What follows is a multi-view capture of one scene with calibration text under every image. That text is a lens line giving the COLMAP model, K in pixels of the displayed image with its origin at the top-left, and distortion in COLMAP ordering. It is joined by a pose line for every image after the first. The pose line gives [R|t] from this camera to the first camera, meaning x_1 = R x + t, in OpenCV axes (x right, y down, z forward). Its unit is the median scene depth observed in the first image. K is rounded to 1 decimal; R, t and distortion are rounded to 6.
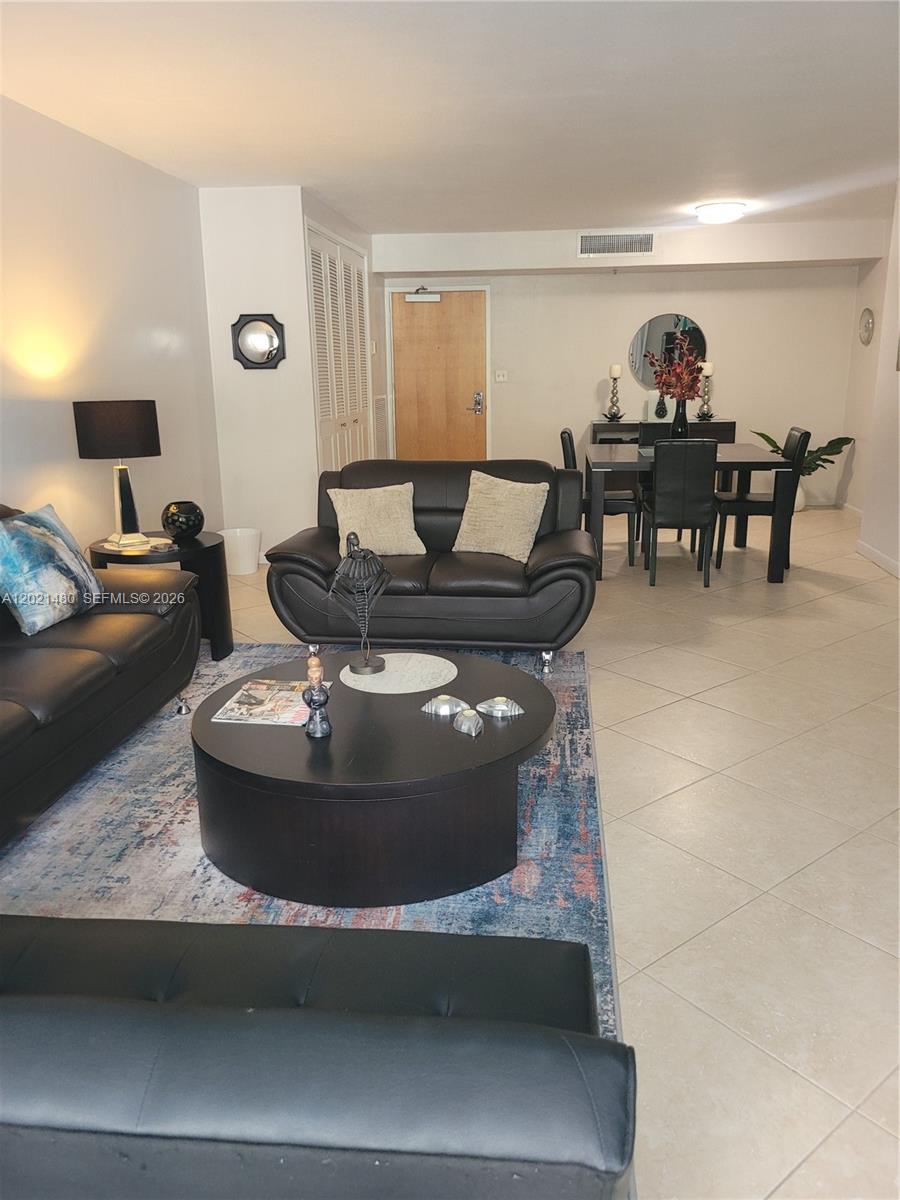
lens RADIAL K [[906.3, 0, 453.7], [0, 906.3, 600.9], [0, 0, 1]] dist [0.047509, -0.020889]
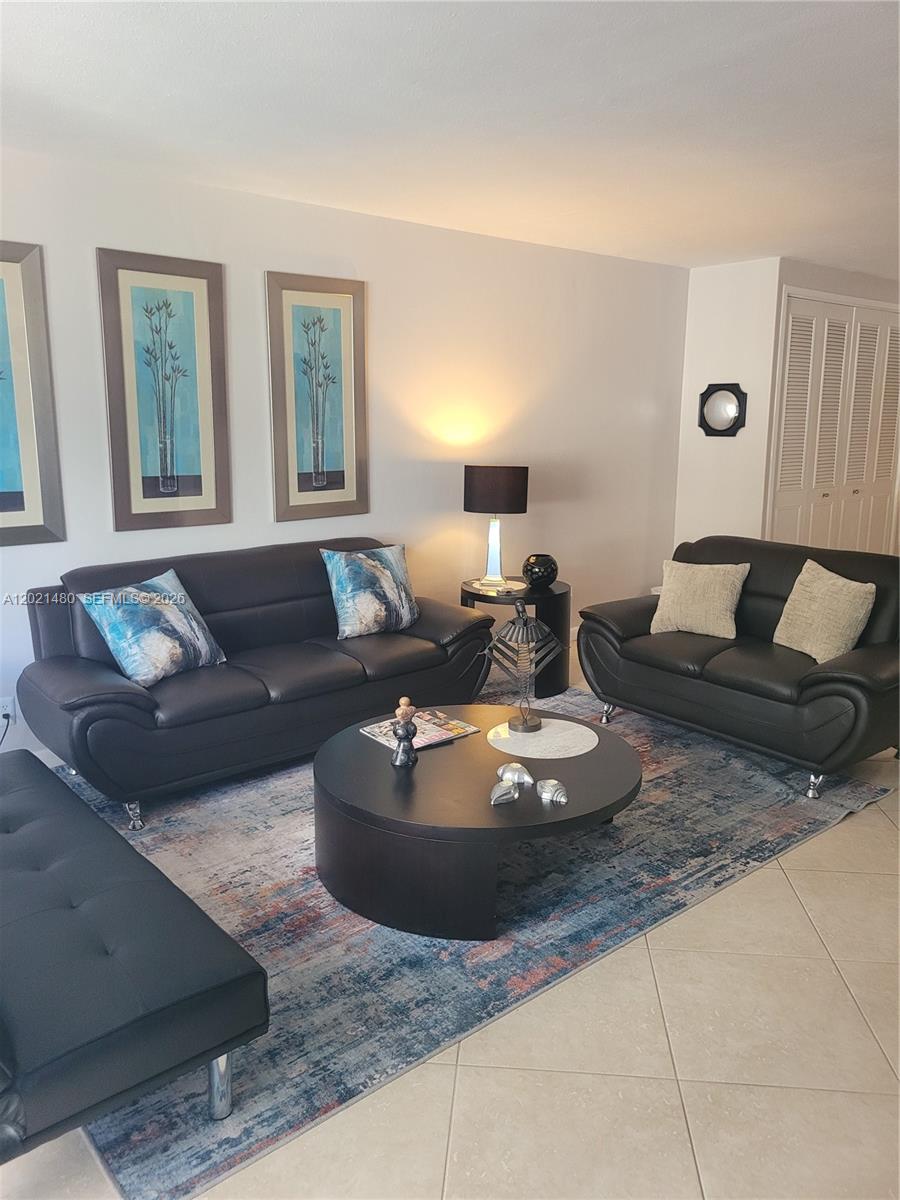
lens RADIAL K [[906.3, 0, 456.6], [0, 906.3, 597.4], [0, 0, 1]] dist [0.047509, -0.020889]
pose [[0.723989, 0.154077, -0.672384, 0.406260], [-0.187837, 0.981936, 0.022758, -0.063693], [0.663745, 0.109822, 0.739852, 0.097483]]
